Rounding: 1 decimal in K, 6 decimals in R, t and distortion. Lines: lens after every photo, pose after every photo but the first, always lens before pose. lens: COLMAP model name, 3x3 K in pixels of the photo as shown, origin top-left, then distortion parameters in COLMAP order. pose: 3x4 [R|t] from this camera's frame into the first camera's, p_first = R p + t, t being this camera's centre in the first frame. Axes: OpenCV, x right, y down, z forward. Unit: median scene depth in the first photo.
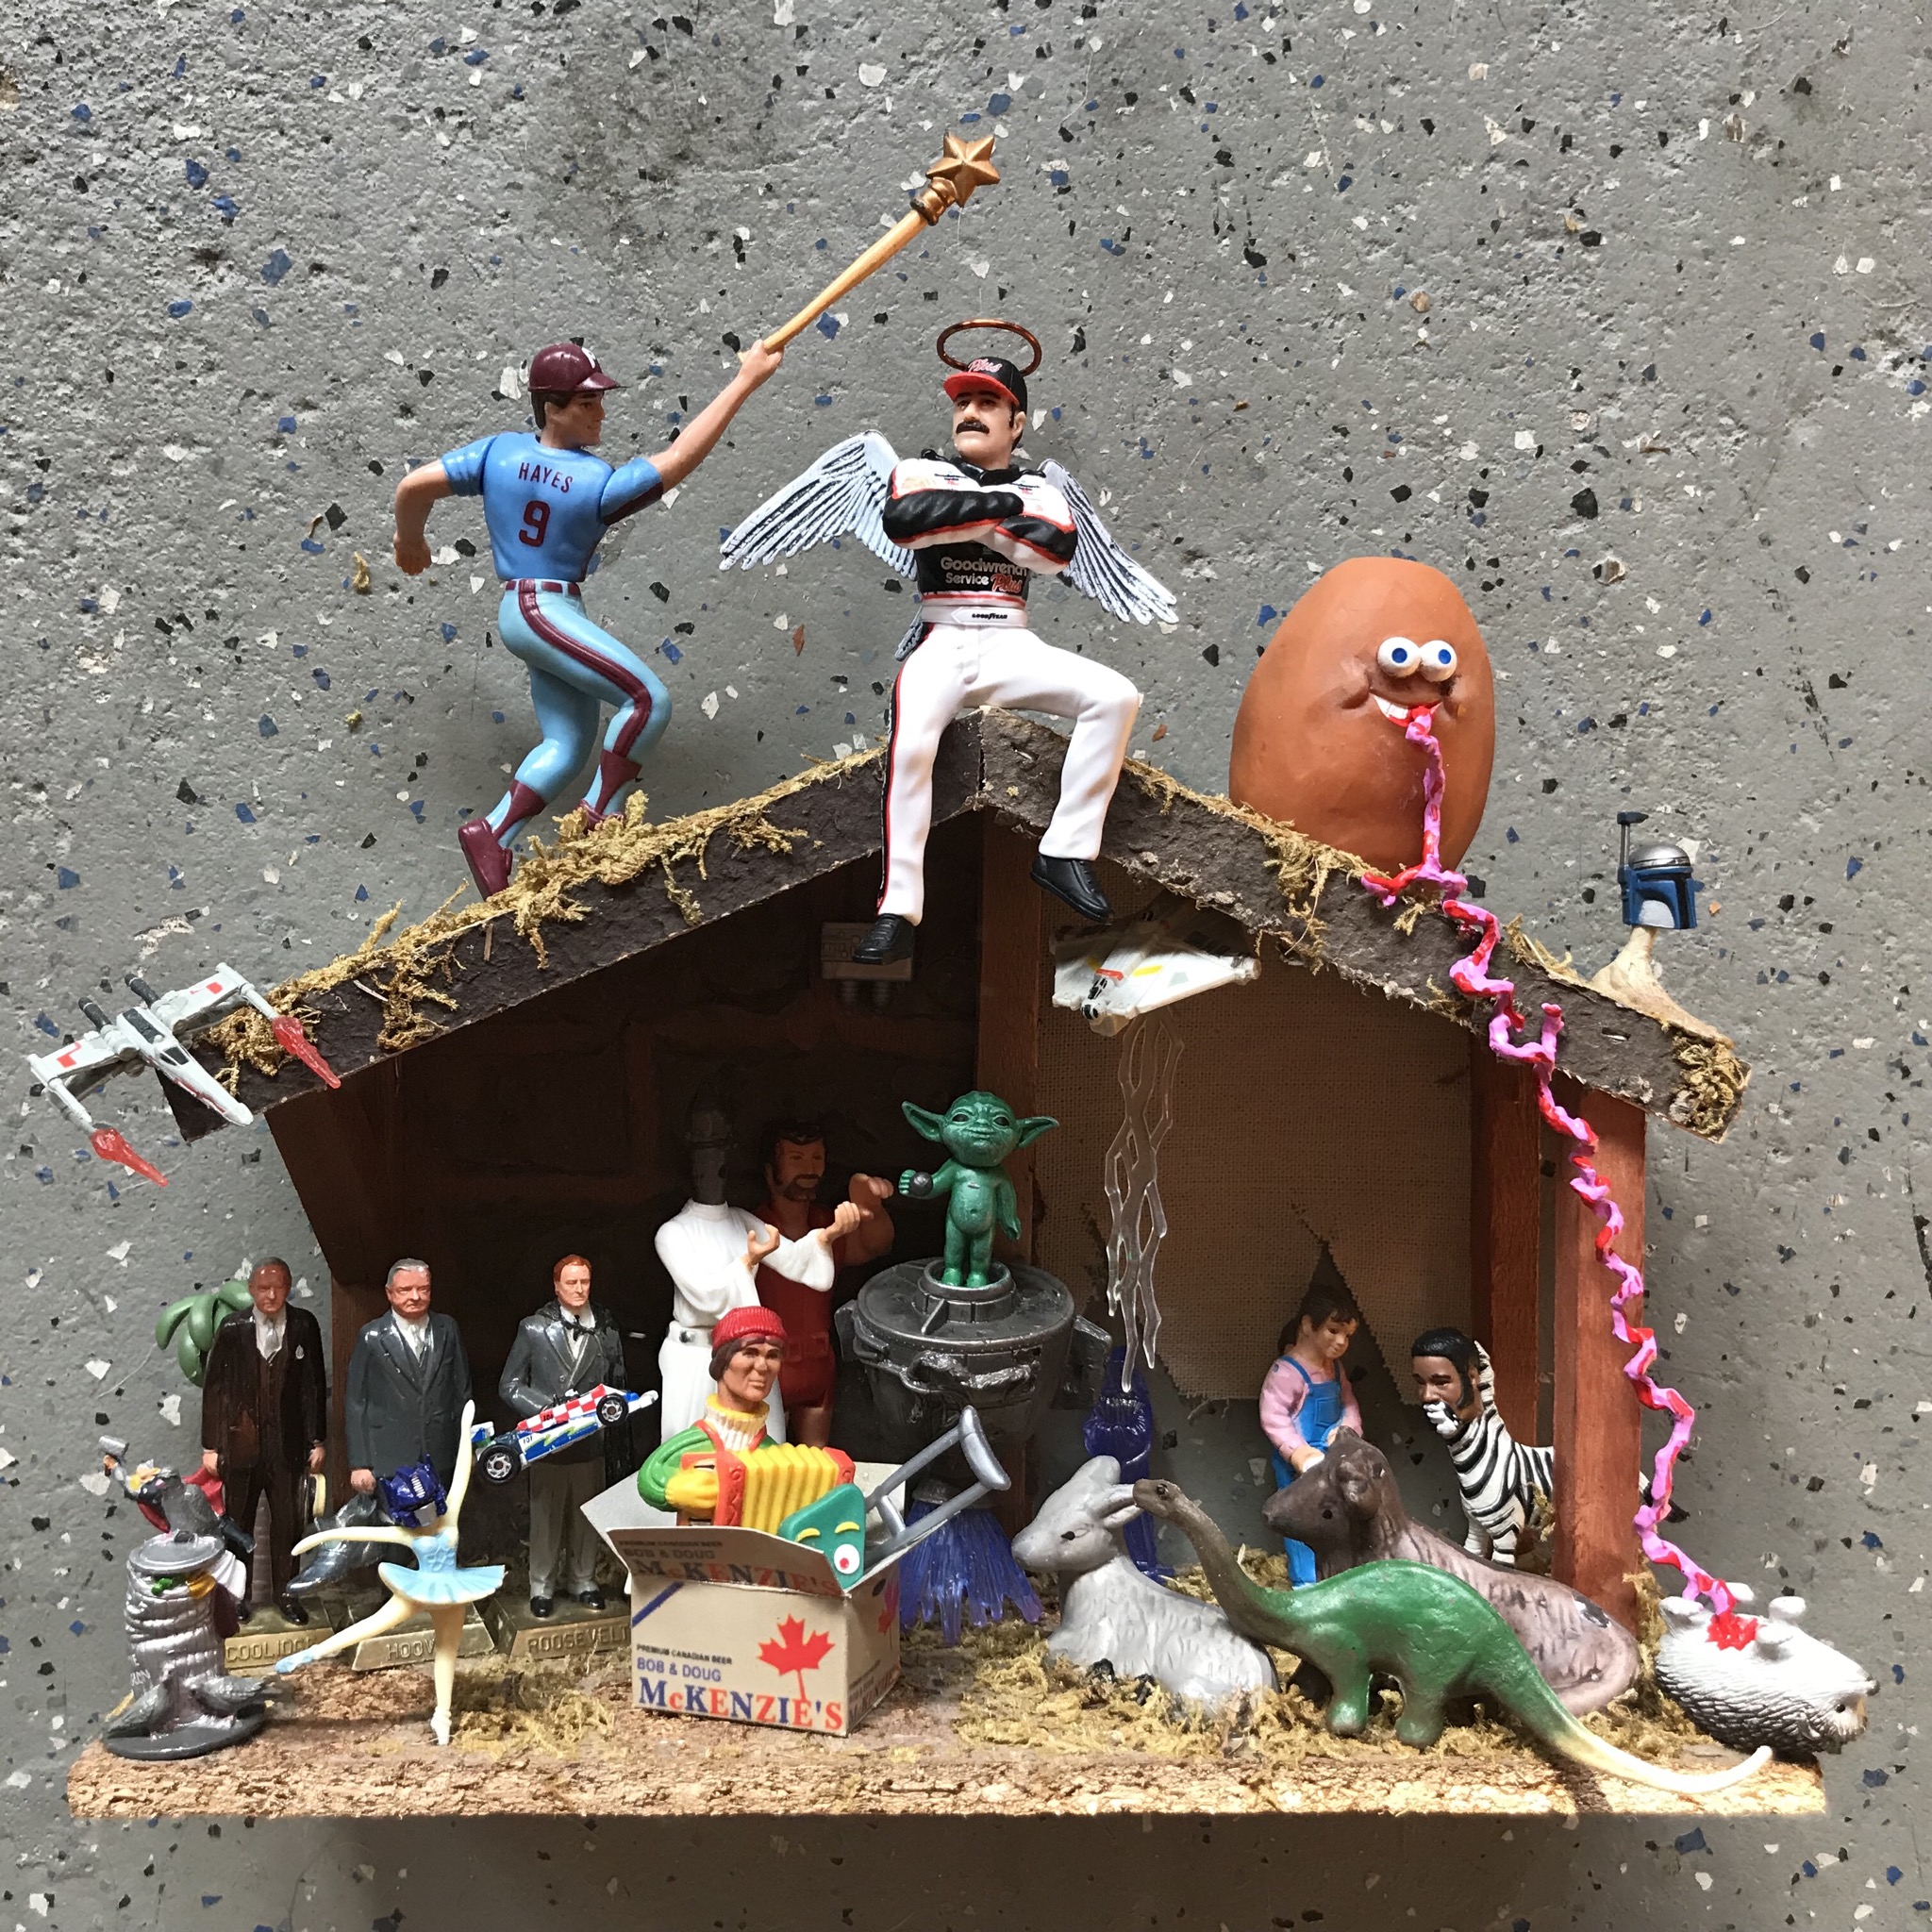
lens RADIAL K [[2109.0, 0, 959.6], [0, 2109.0, 971.7], [0, 0, 1]] dist [-0.016182, 0.000000]
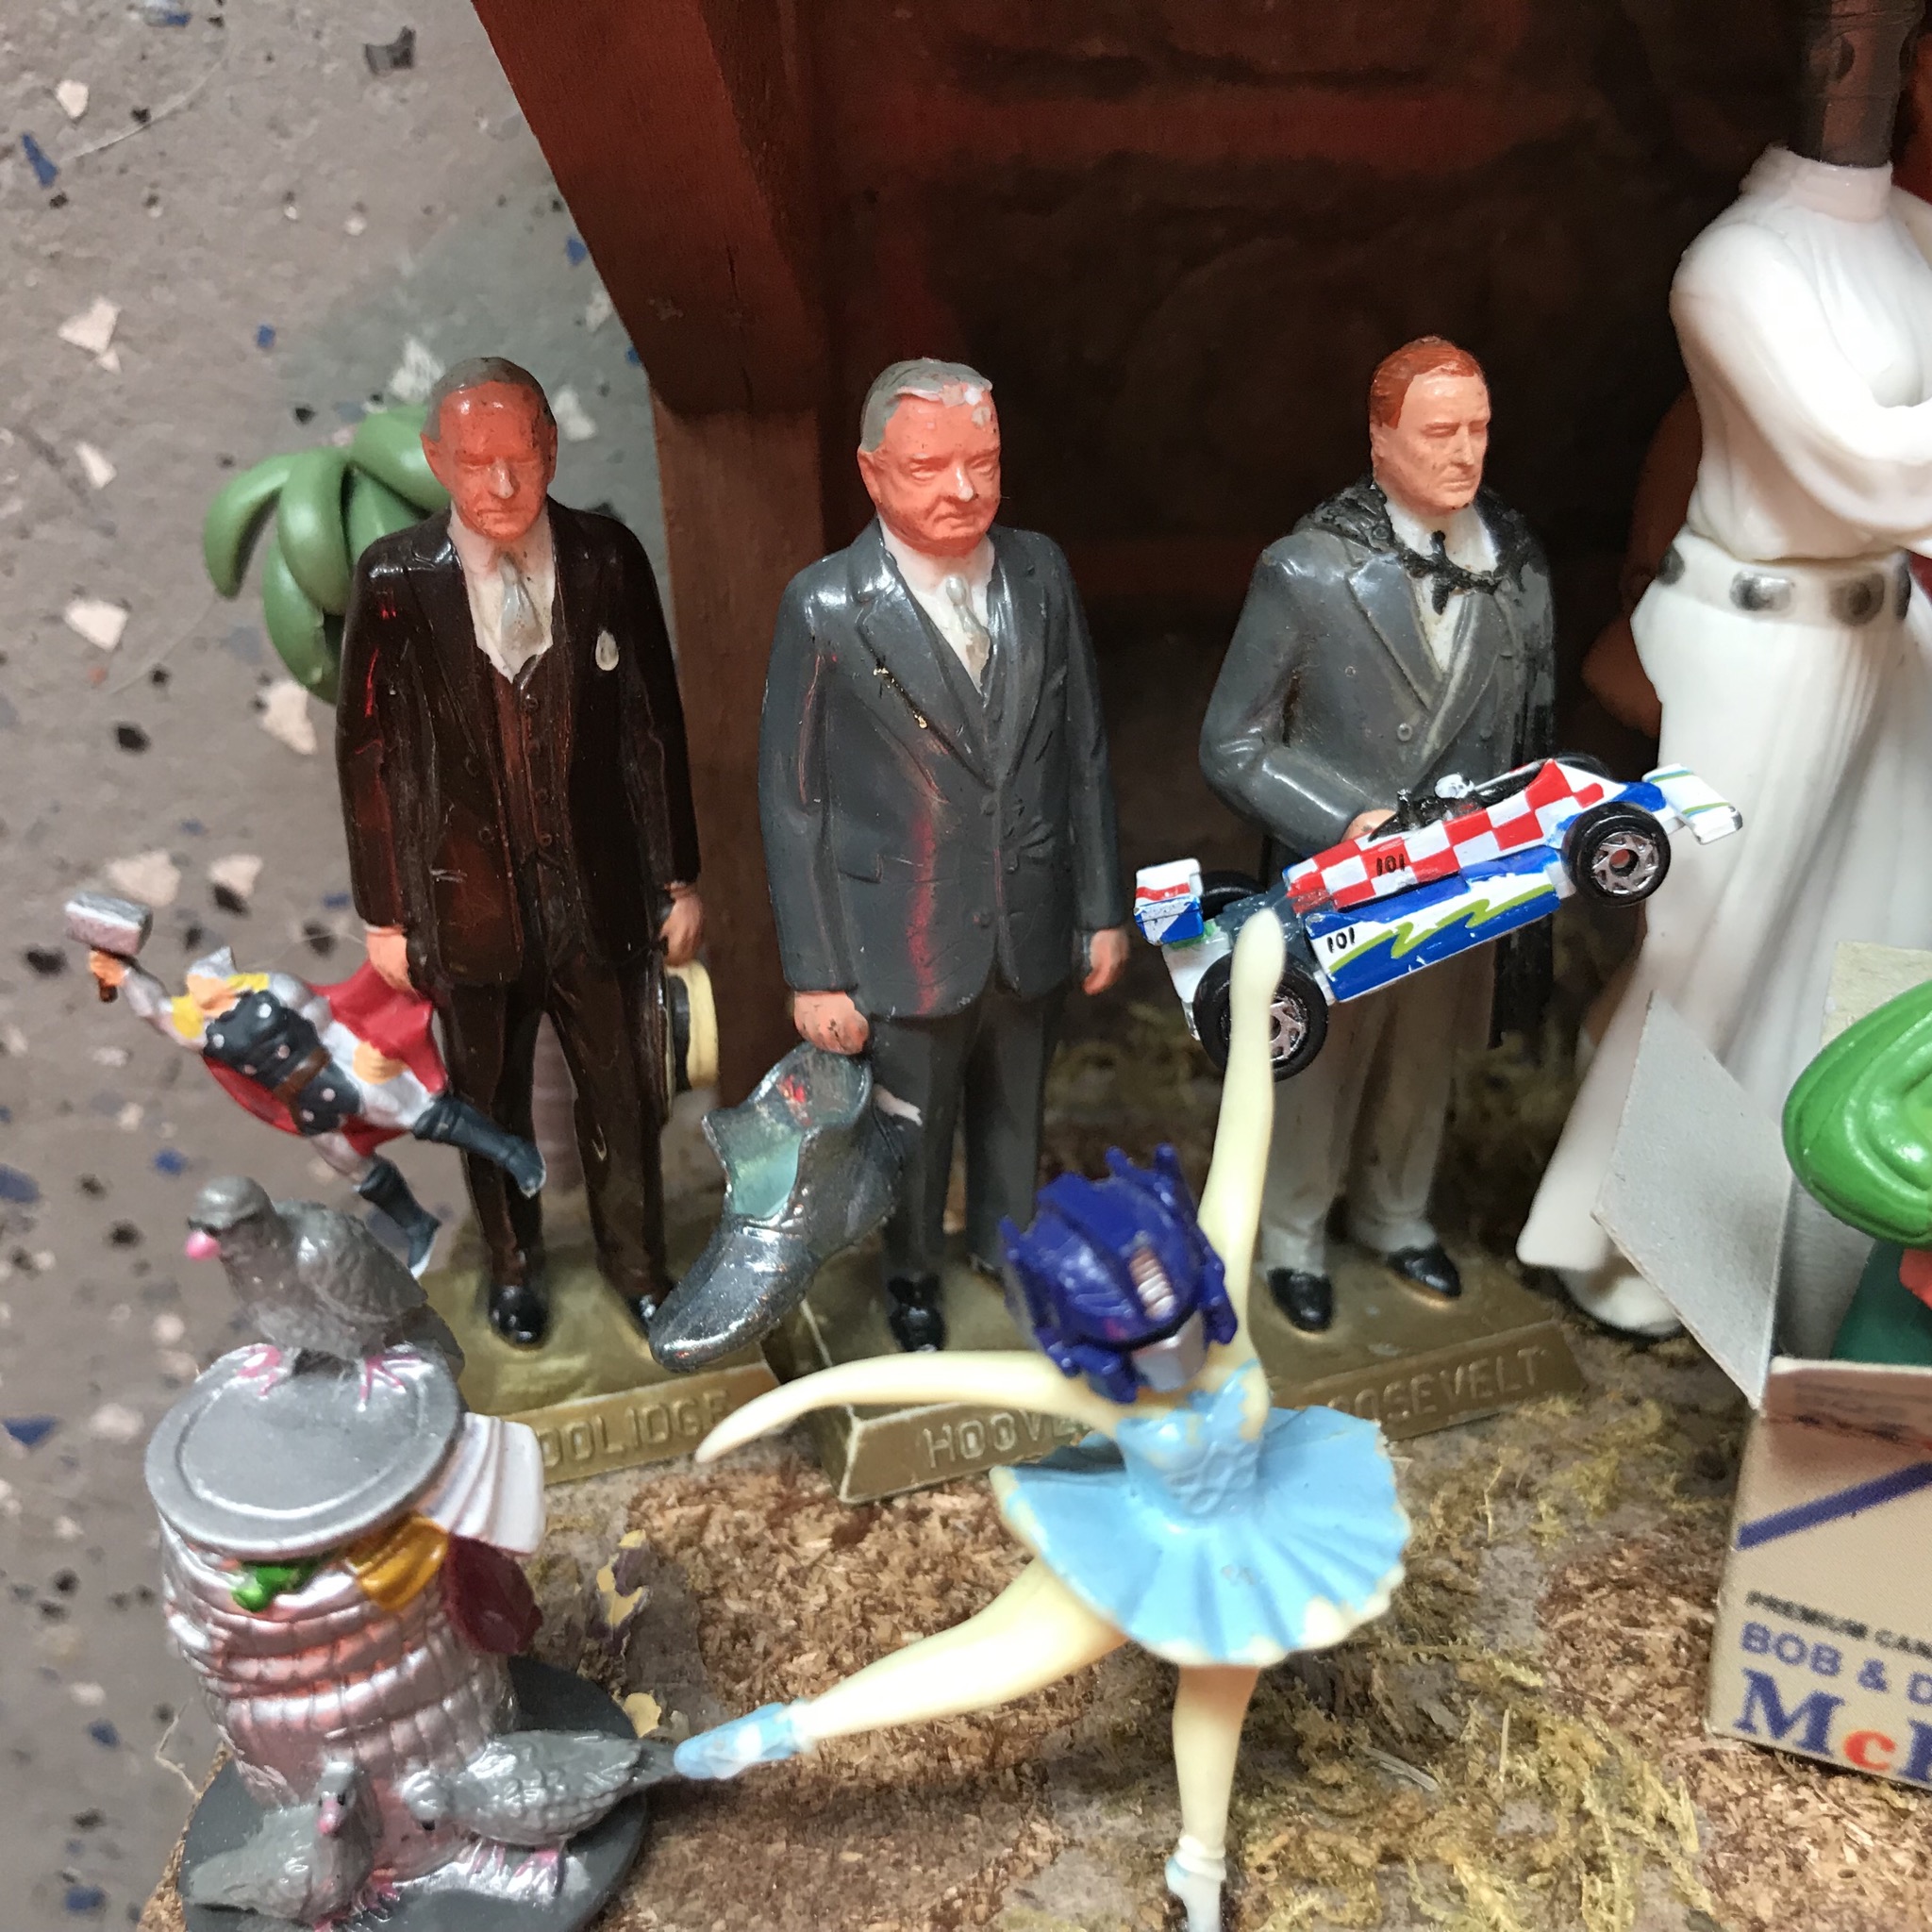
lens RADIAL K [[2109.0, 0, 1022.4], [0, 2109.0, 952.0], [0, 0, 1]] dist [-0.016182, 0.000000]
pose [[0.997769, 0.011181, -0.065814, -0.226515], [0.018452, 0.901272, 0.432860, 0.081492], [0.064156, -0.433109, 0.899055, 0.687752]]
